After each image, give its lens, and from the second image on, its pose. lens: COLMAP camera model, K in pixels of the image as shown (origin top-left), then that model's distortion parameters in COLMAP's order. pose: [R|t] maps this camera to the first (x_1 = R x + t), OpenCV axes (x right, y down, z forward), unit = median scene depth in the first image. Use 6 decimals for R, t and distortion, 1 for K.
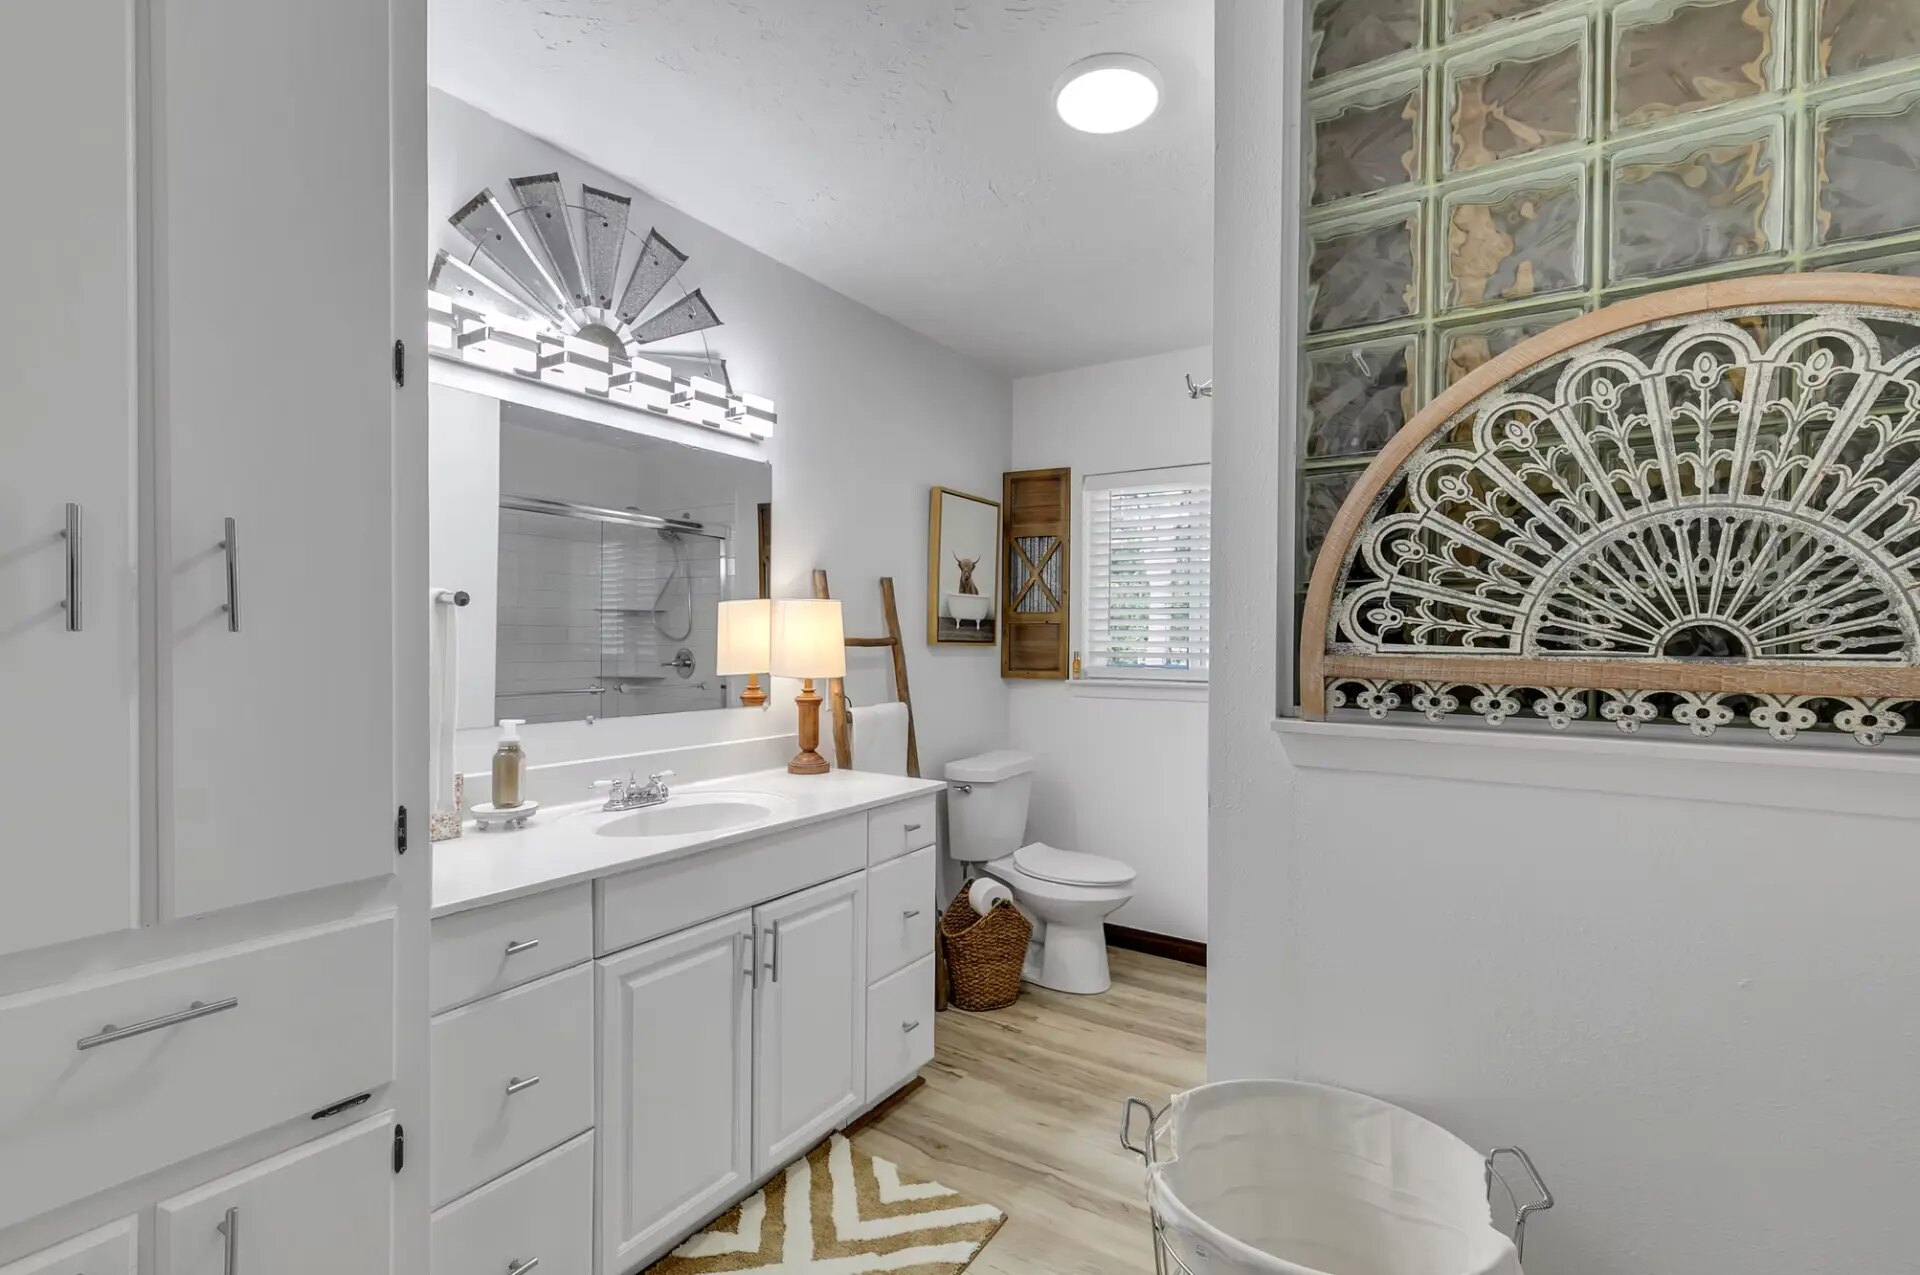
lens RADIAL K [[911.8, 0, 954.9], [0, 911.8, 646.9], [0, 0, 1]] dist [0.001983, -0.000201]
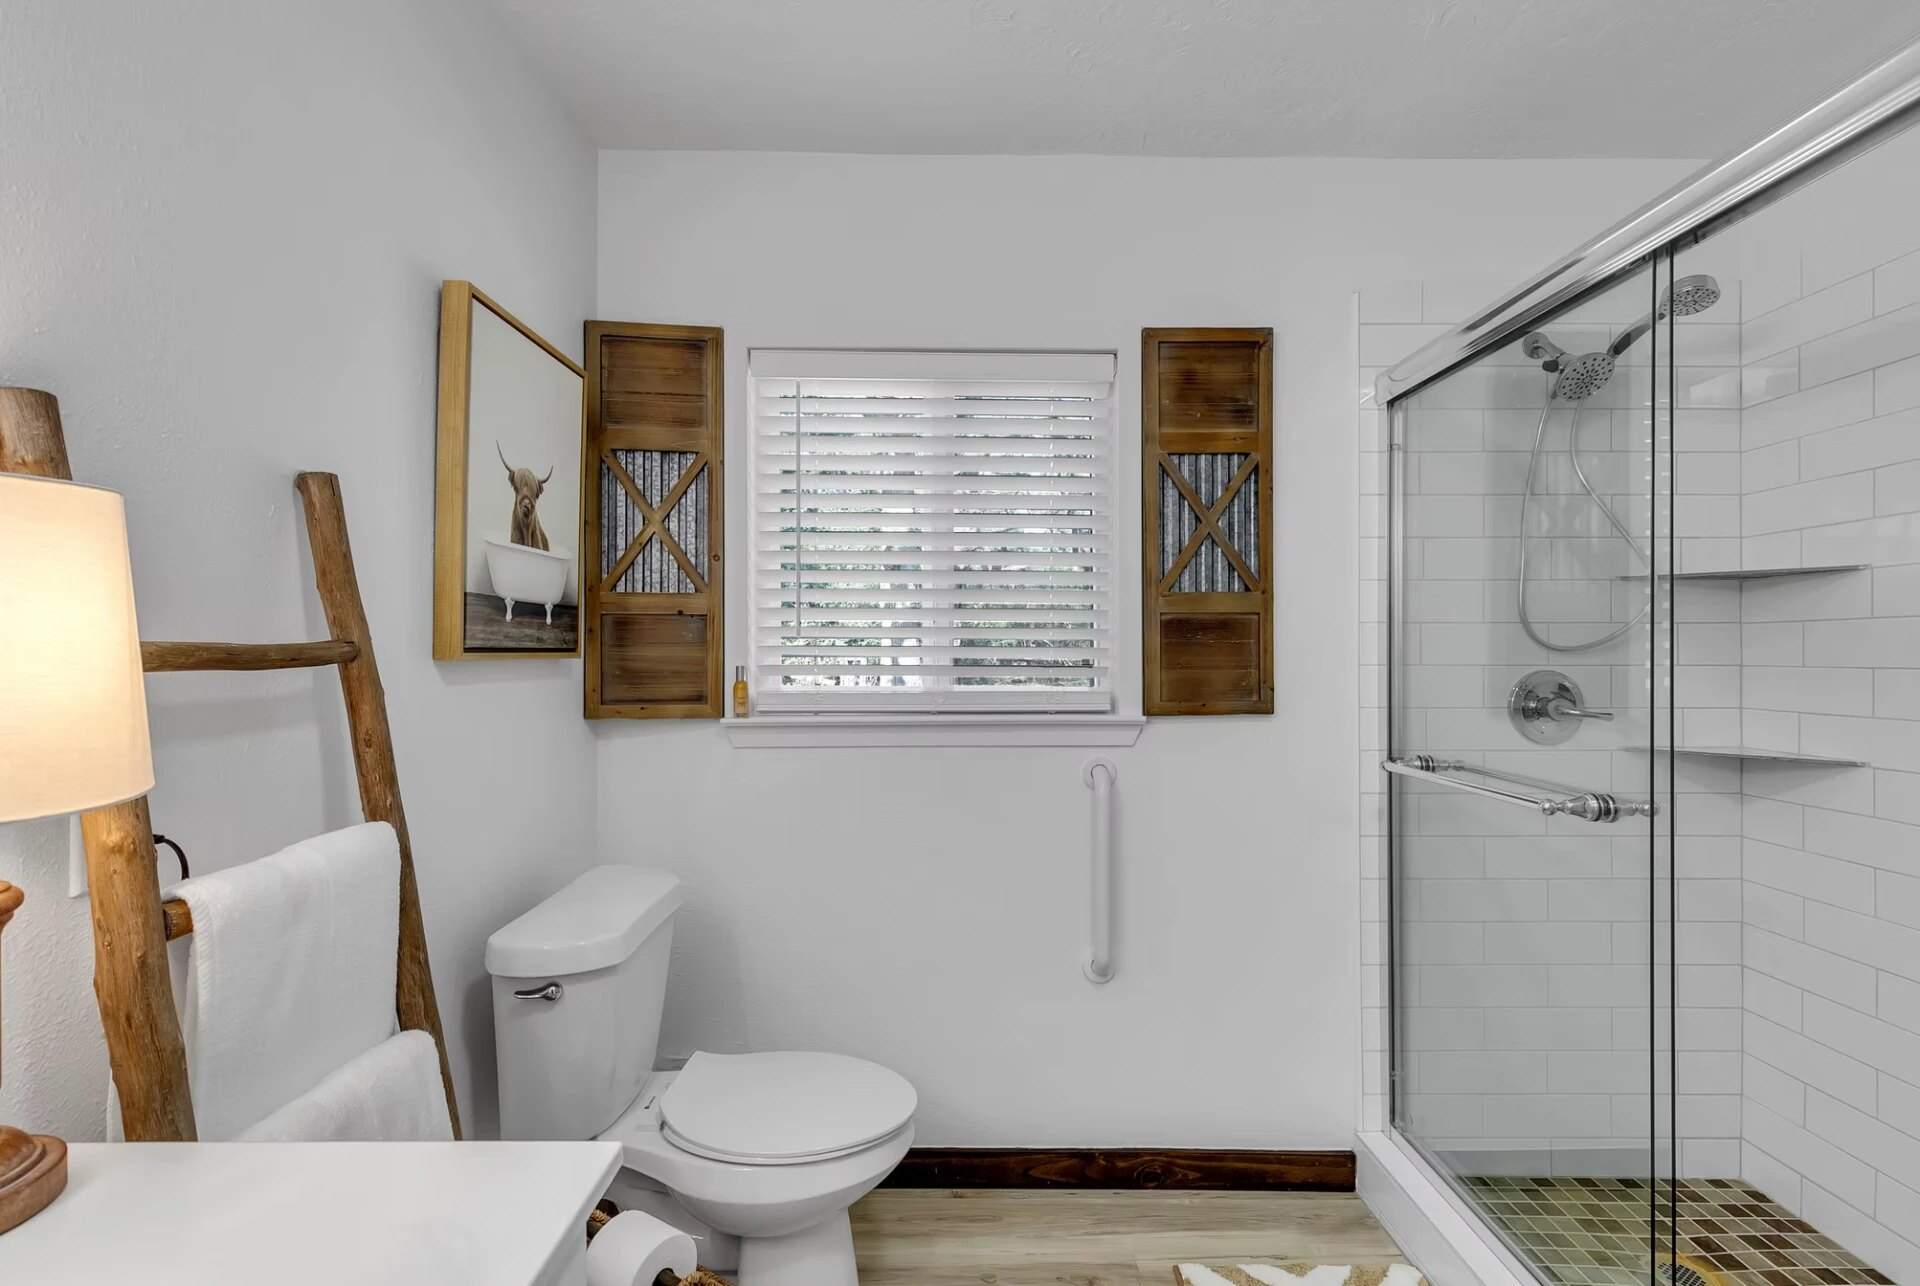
lens RADIAL K [[908.8, 0, 980.5], [0, 908.8, 649.2], [0, 0, 1]] dist [0.010331, -0.000420]
pose [[0.833565, -0.008172, 0.552361, -0.047505], [0.009450, 0.999955, 0.000534, -0.004072], [-0.552341, 0.004775, 0.833605, 0.464600]]
